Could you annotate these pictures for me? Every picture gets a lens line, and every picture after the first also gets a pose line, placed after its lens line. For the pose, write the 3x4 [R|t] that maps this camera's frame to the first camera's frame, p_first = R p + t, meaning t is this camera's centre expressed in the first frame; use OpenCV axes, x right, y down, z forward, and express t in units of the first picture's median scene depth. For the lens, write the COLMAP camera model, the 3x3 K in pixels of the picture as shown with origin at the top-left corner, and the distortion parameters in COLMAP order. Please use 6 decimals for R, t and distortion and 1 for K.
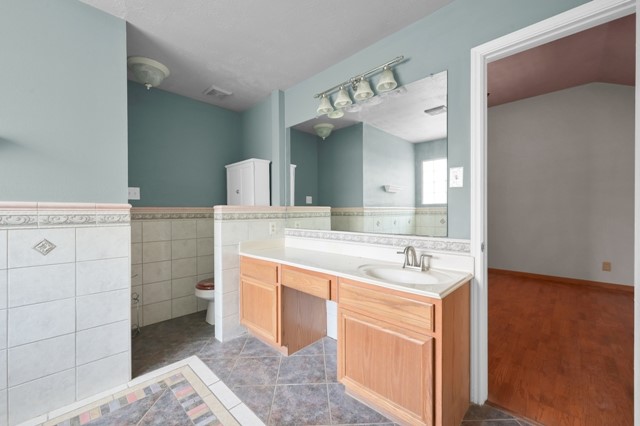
lens RADIAL K [[256.4, 0, 323.3], [0, 256.4, 211.7], [0, 0, 1]] dist [0.002732, 0.000388]
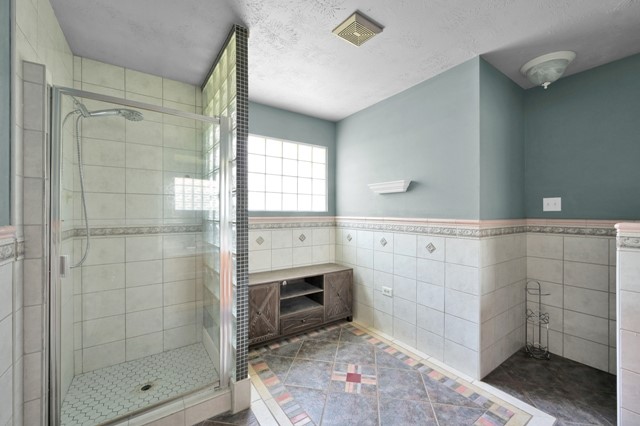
lens RADIAL K [[256.4, 0, 322.8], [0, 256.4, 212.6], [0, 0, 1]] dist [0.002732, 0.000388]
pose [[-0.186441, 0.008742, -0.982427, 0.466228], [-0.001395, 0.999957, 0.009162, -0.074748], [0.982465, 0.003078, -0.186421, 0.563678]]
